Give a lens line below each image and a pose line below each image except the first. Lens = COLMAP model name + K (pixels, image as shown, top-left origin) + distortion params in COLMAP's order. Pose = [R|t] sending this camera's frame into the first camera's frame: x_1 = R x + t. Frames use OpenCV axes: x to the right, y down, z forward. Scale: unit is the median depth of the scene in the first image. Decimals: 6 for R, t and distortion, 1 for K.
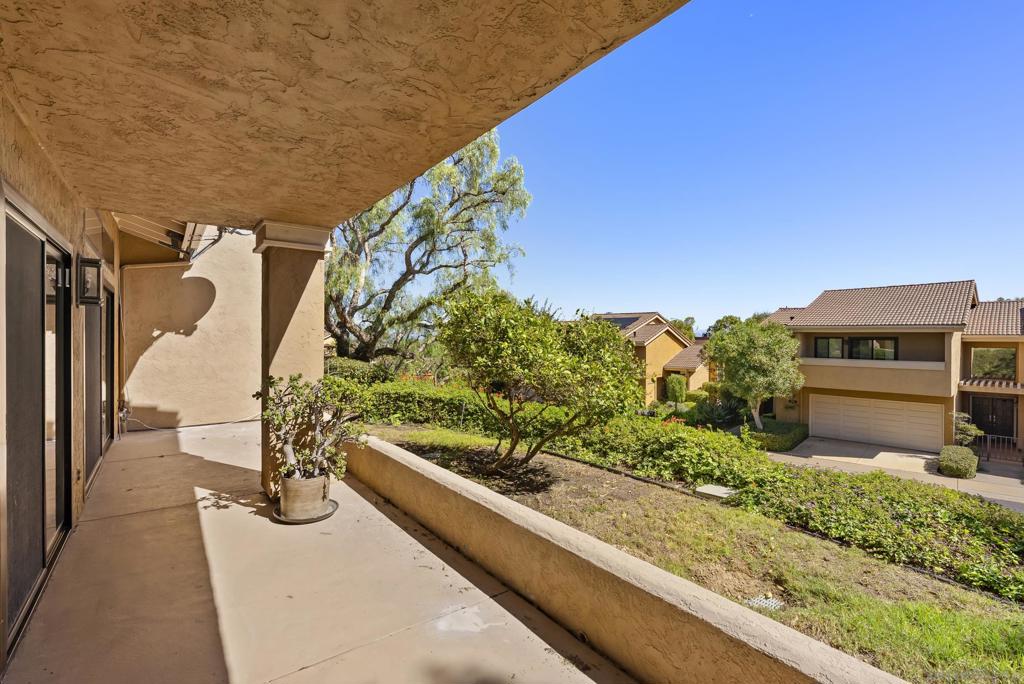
lens RADIAL K [[467.0, 0, 512.0], [0, 467.0, 342.0], [0, 0, 1]] dist [-0.001093, 0.000141]
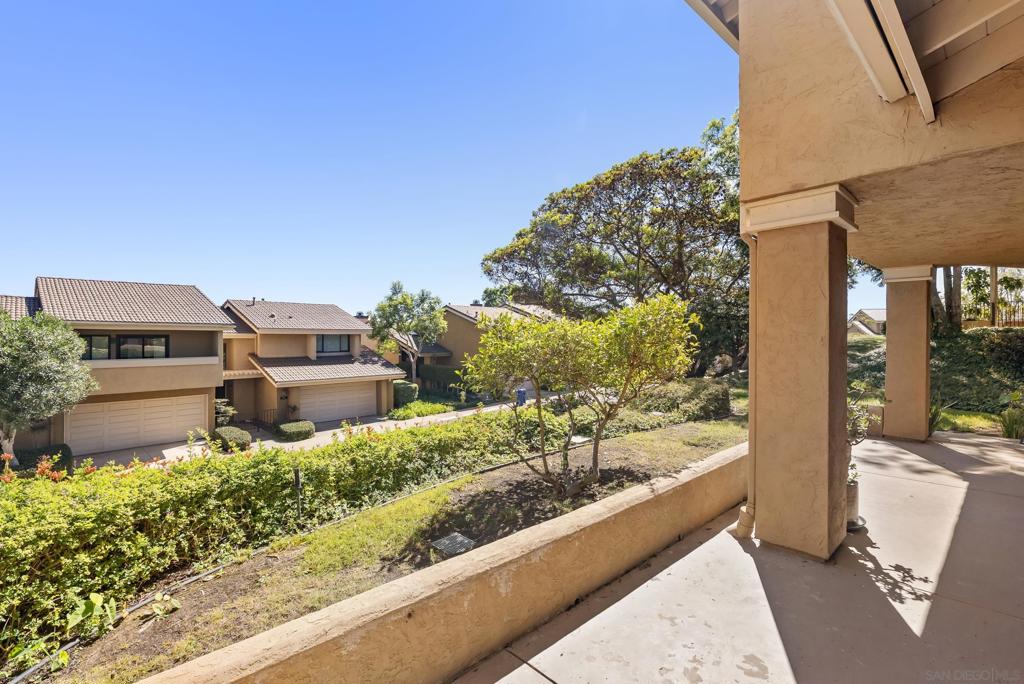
lens RADIAL K [[467.0, 0, 512.0], [0, 467.0, 342.0], [0, 0, 1]] dist [-0.001093, 0.000141]
pose [[-0.109749, -0.011075, 0.993898, -0.976752], [0.002809, 0.999930, 0.011453, -0.018666], [-0.993955, 0.004049, -0.109710, 1.287240]]
